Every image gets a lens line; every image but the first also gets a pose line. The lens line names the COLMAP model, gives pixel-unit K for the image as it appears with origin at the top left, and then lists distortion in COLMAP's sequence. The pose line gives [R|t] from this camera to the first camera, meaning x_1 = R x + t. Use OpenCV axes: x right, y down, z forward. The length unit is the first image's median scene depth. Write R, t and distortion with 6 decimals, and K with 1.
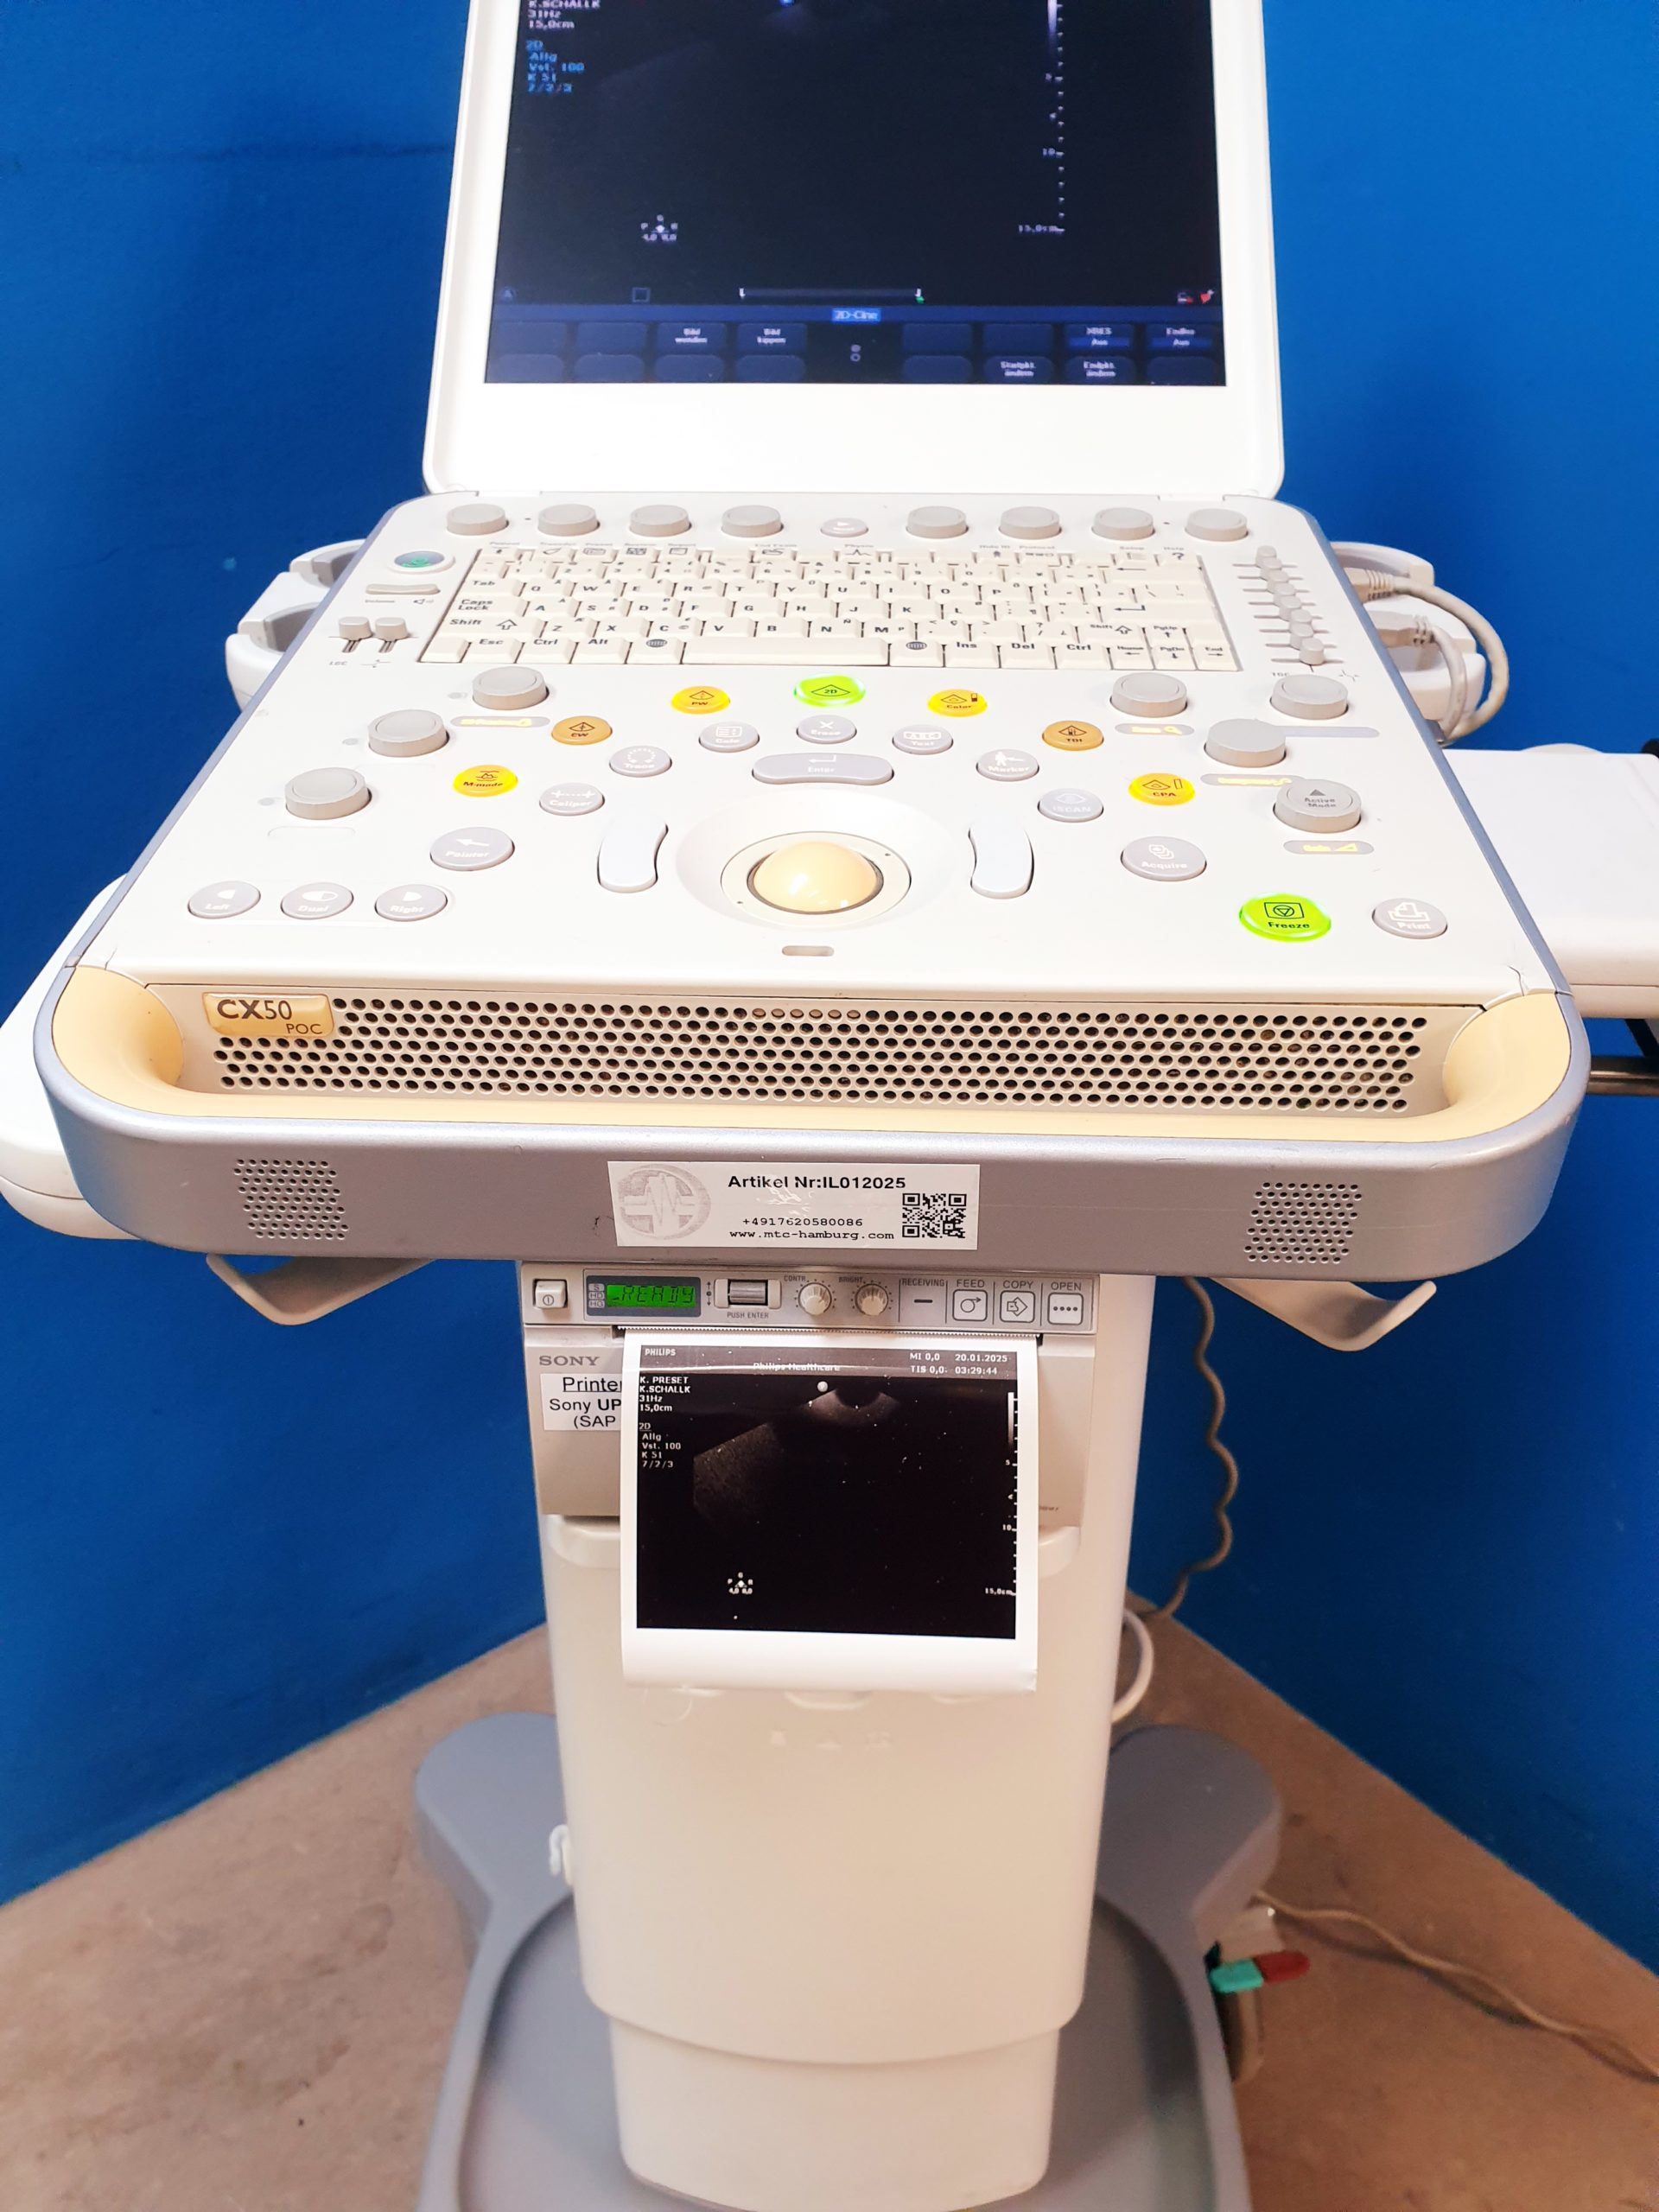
lens RADIAL K [[1766.5, 0, 829.5], [0, 1766.5, 1106.0], [0, 0, 1]] dist [-0.003429, -0.004049]
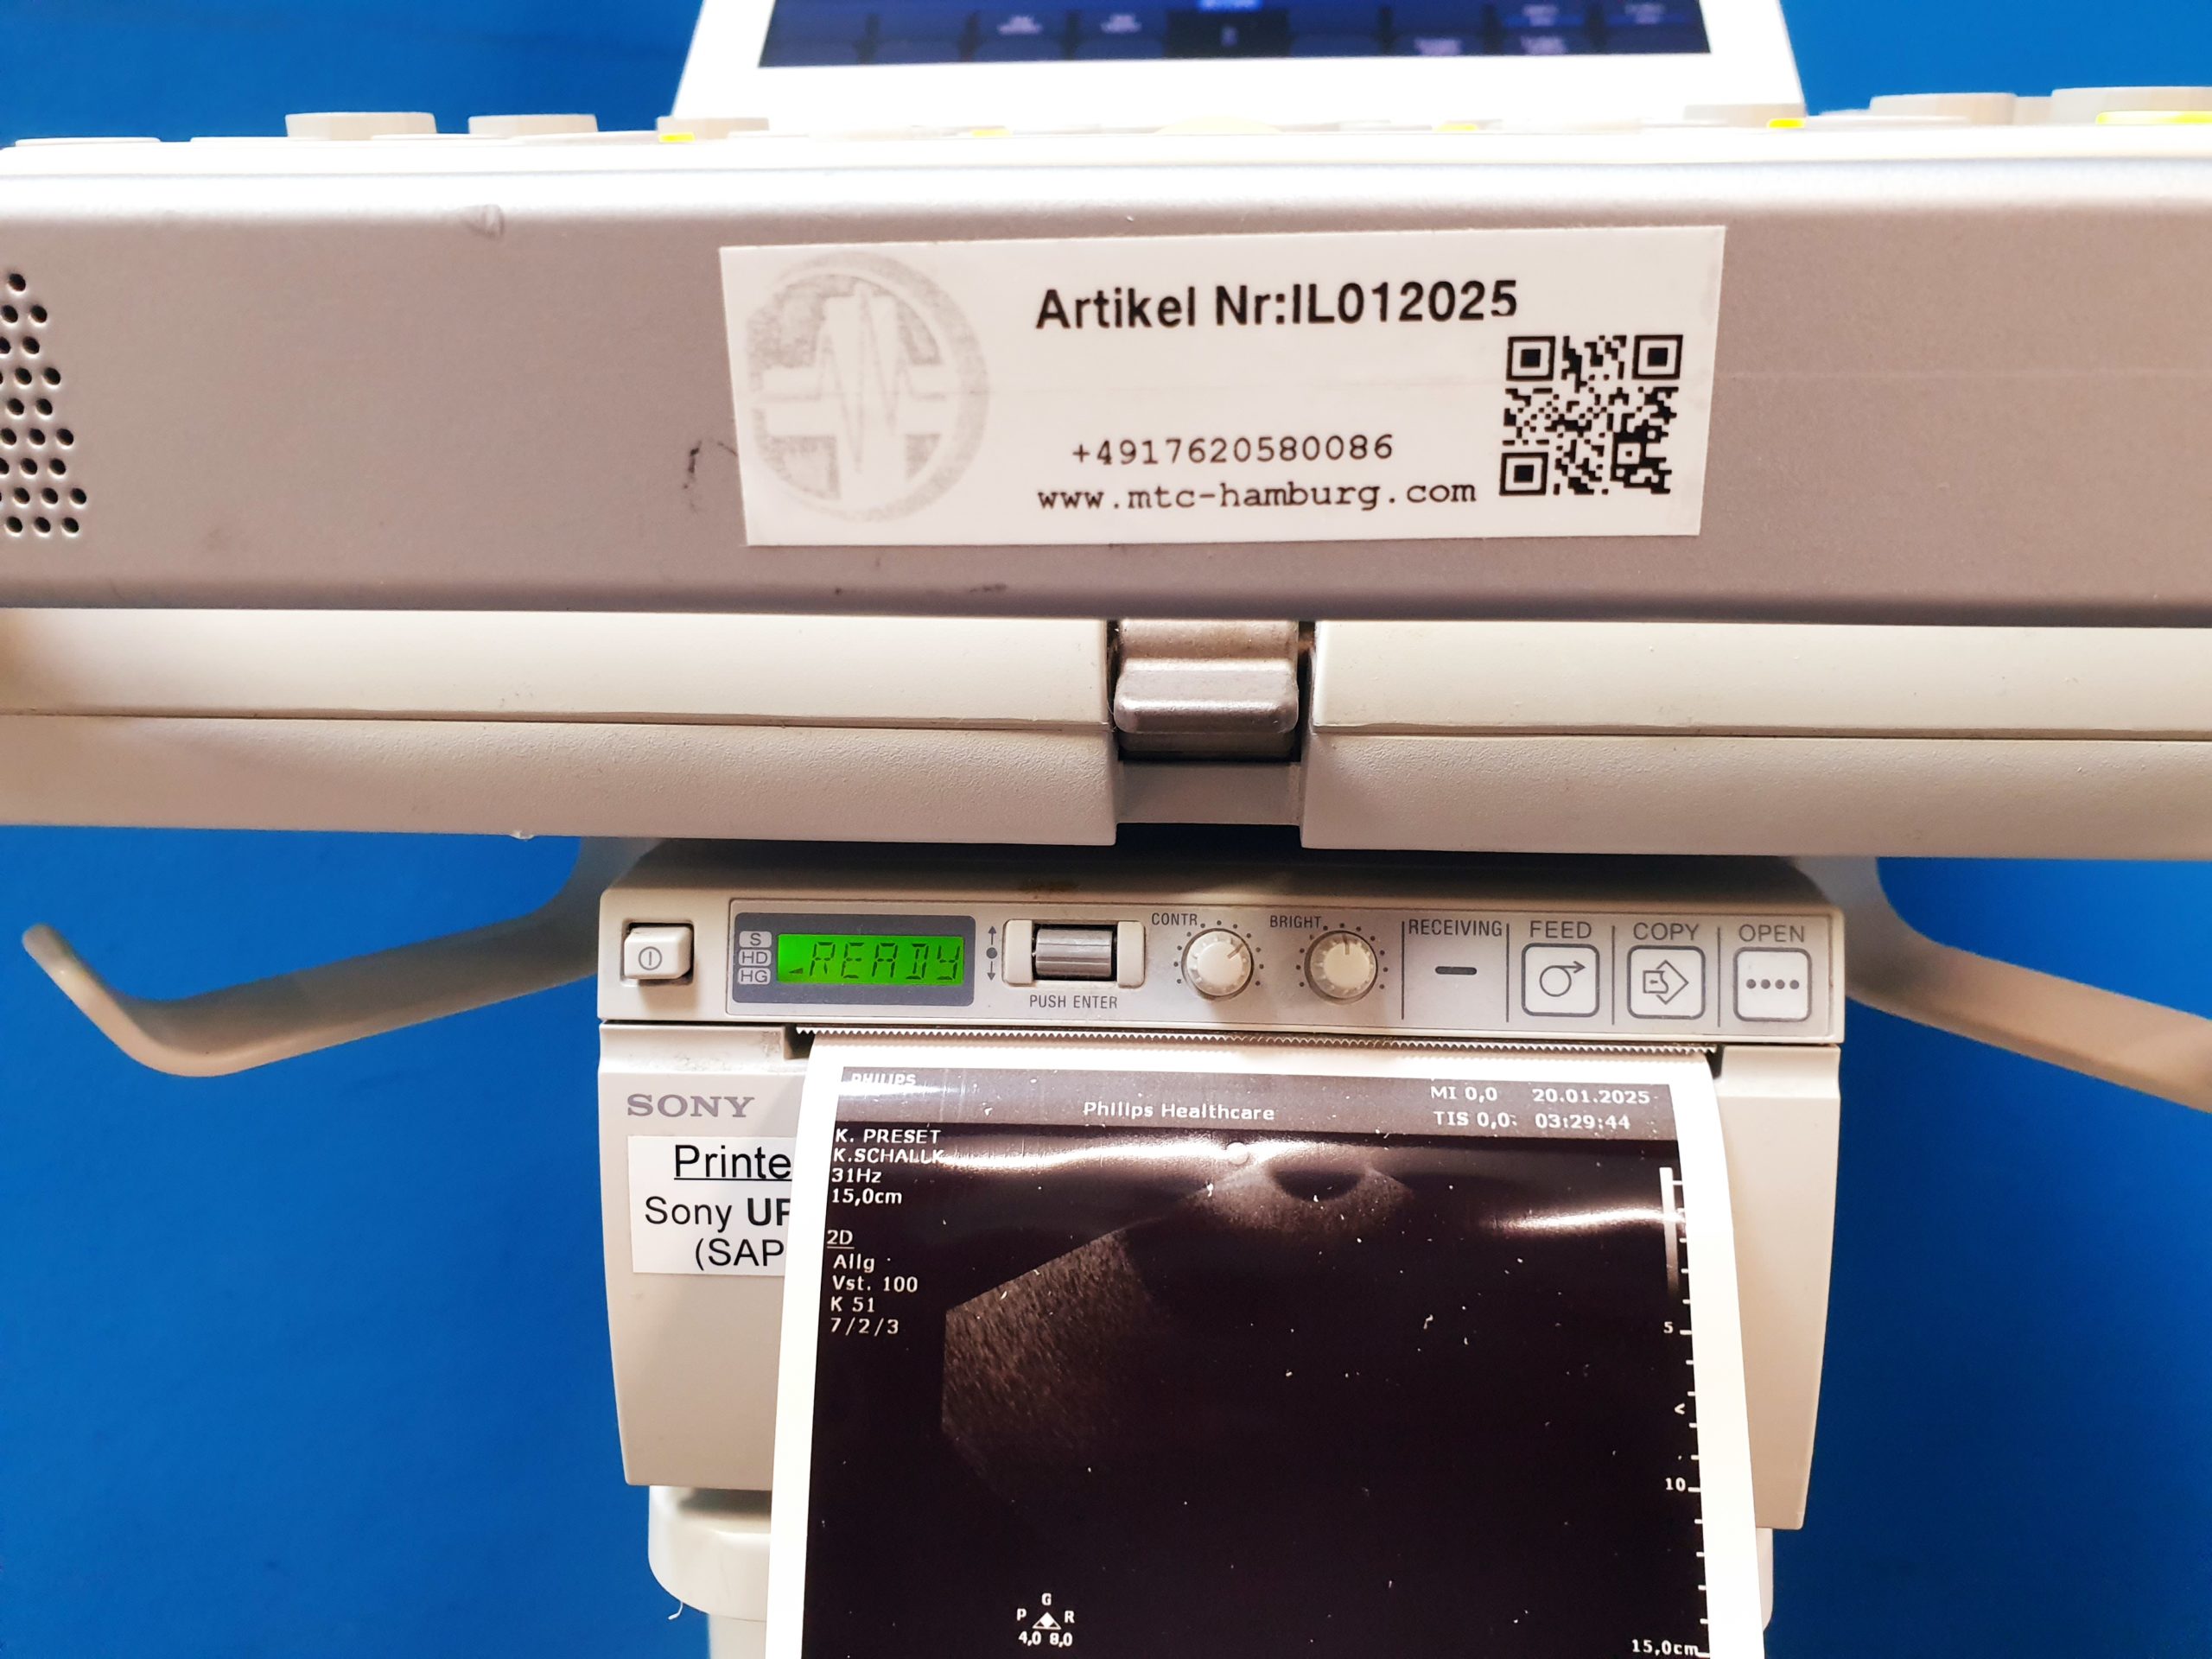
lens RADIAL K [[1785.0, 0, 1063.6], [0, 1785.0, 831.7], [0, 0, 1]] dist [0.086334, -0.344212]
pose [[0.998742, 0.005643, -0.049835, -0.022492], [-0.018889, 0.962807, -0.269529, 0.177181], [0.046461, 0.270132, 0.961702, 0.467550]]
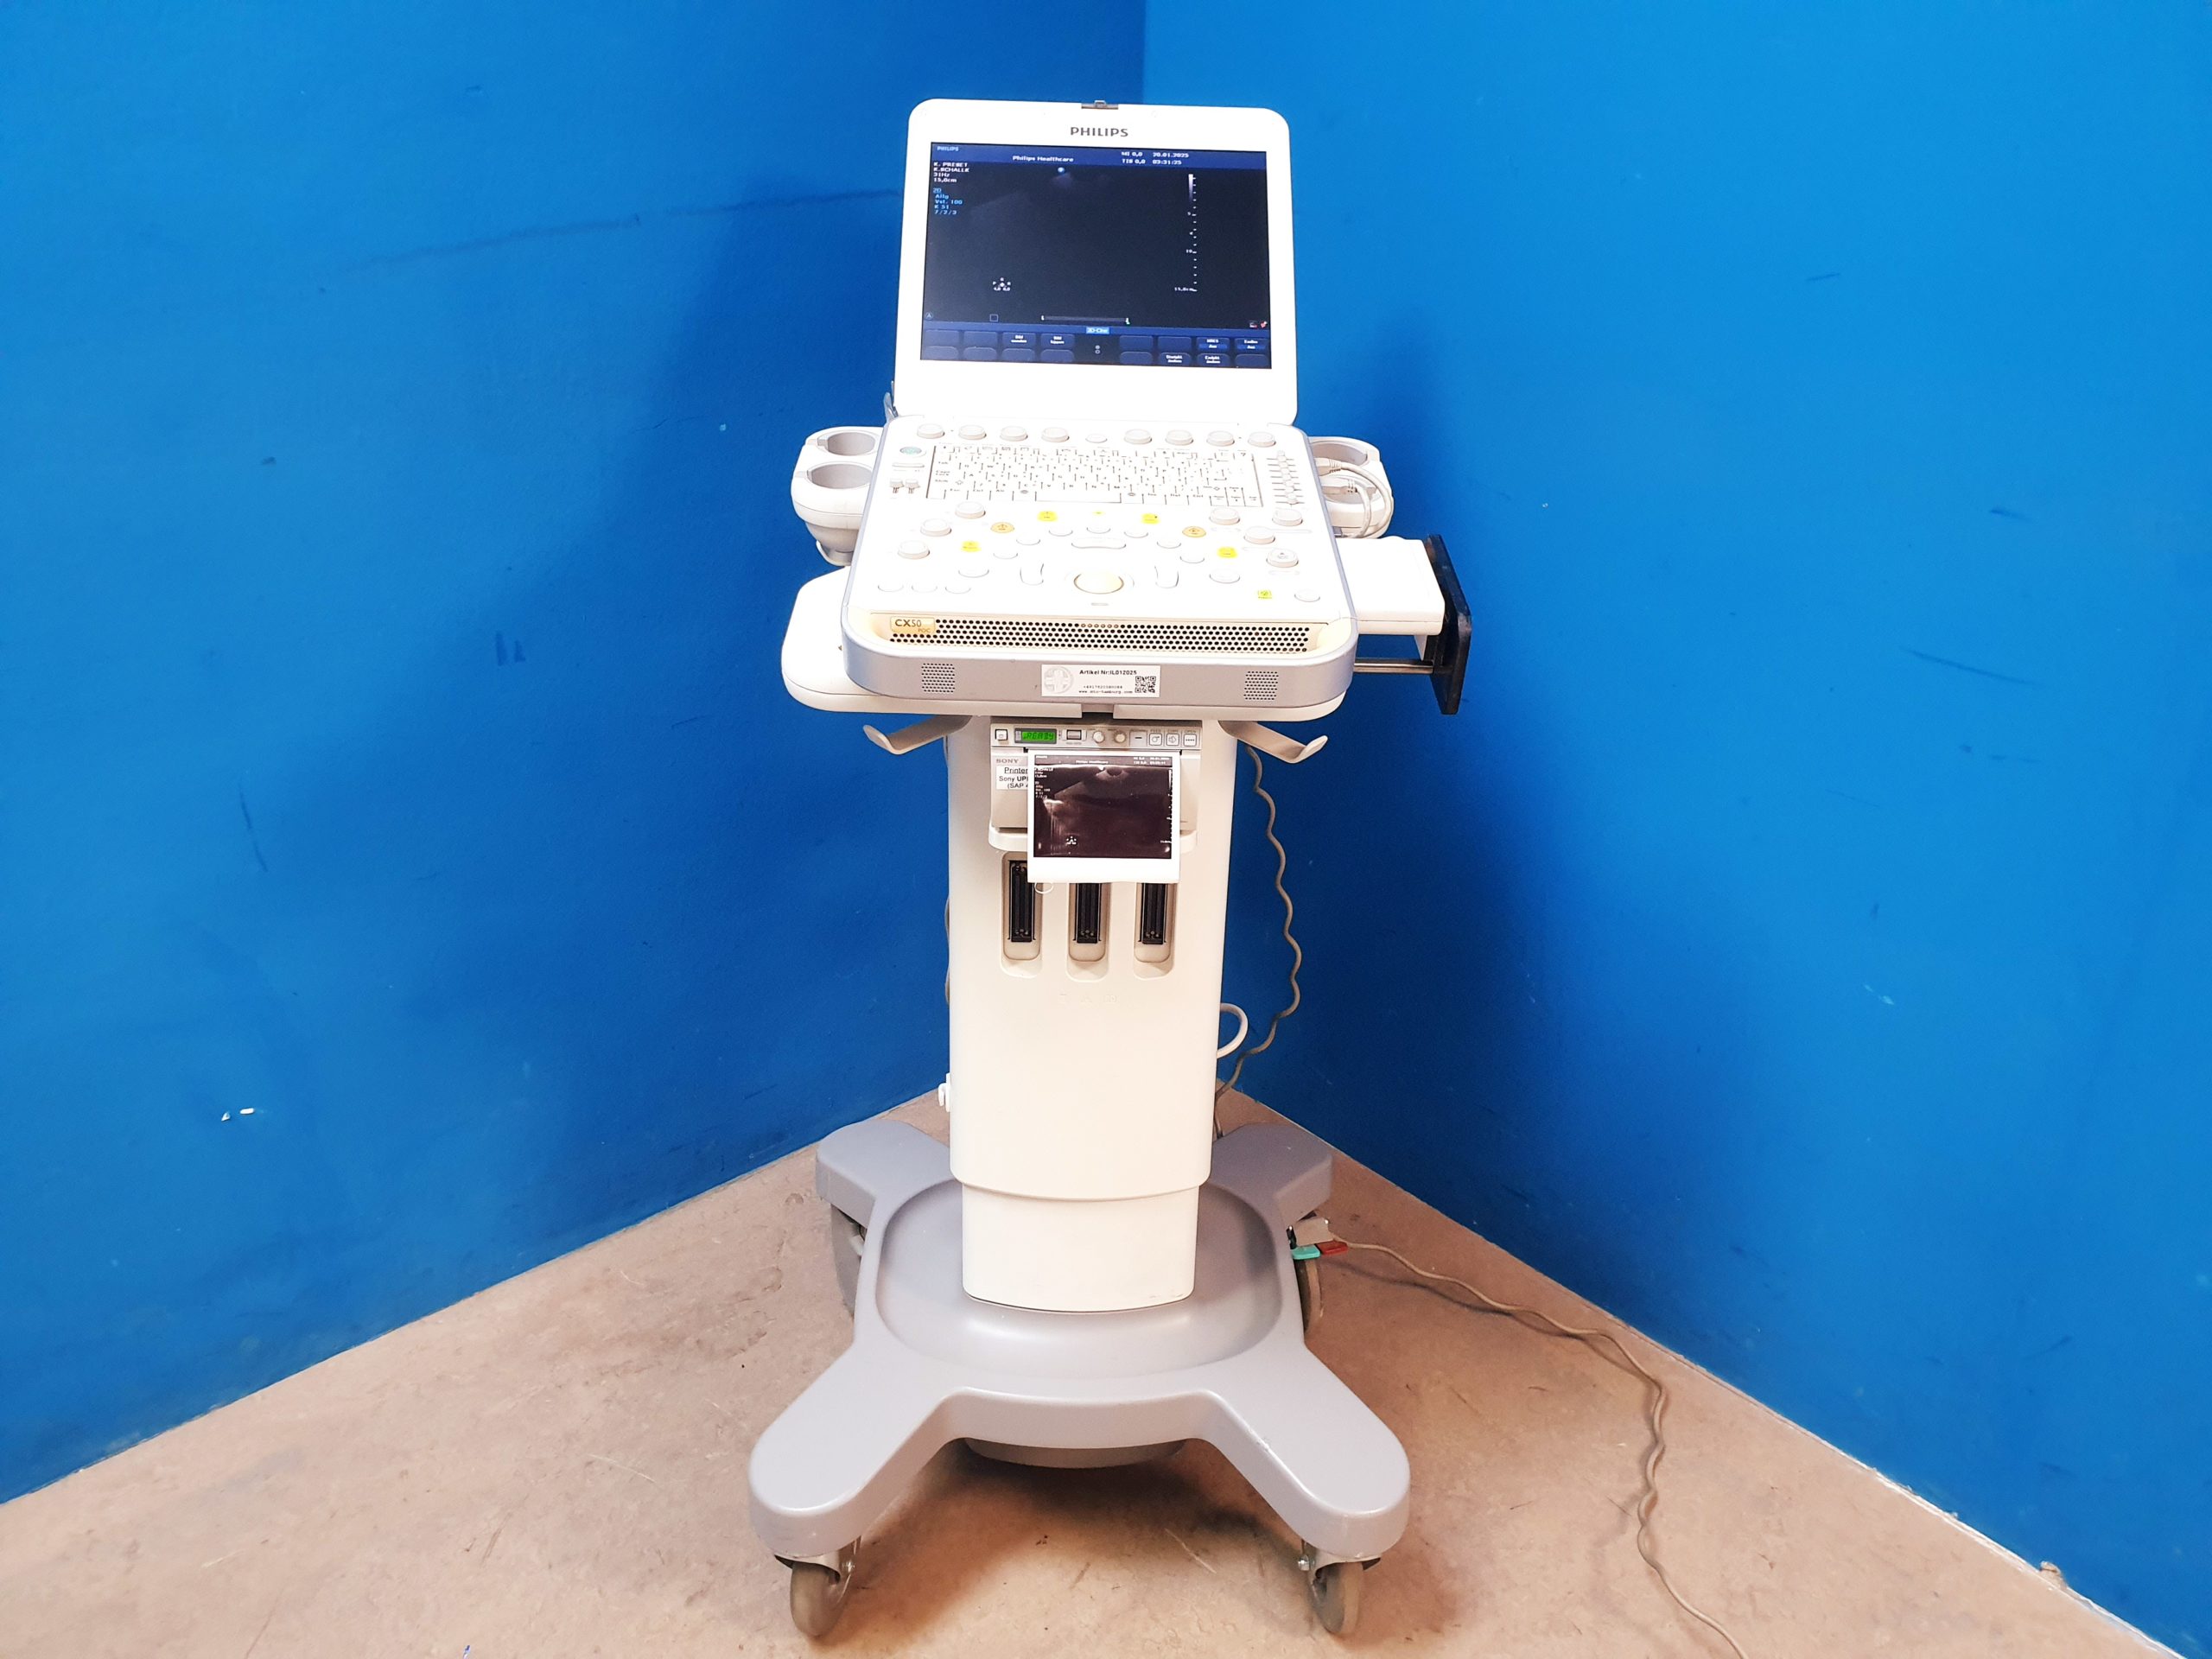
lens RADIAL K [[1766.5, 0, 1108.0], [0, 1766.5, 841.5], [0, 0, 1]] dist [-0.003429, -0.004049]
pose [[0.998024, 0.000941, 0.062829, -0.143702], [0.001023, 0.999512, -0.031223, 0.309876], [-0.062827, 0.031225, 0.997536, -1.490512]]
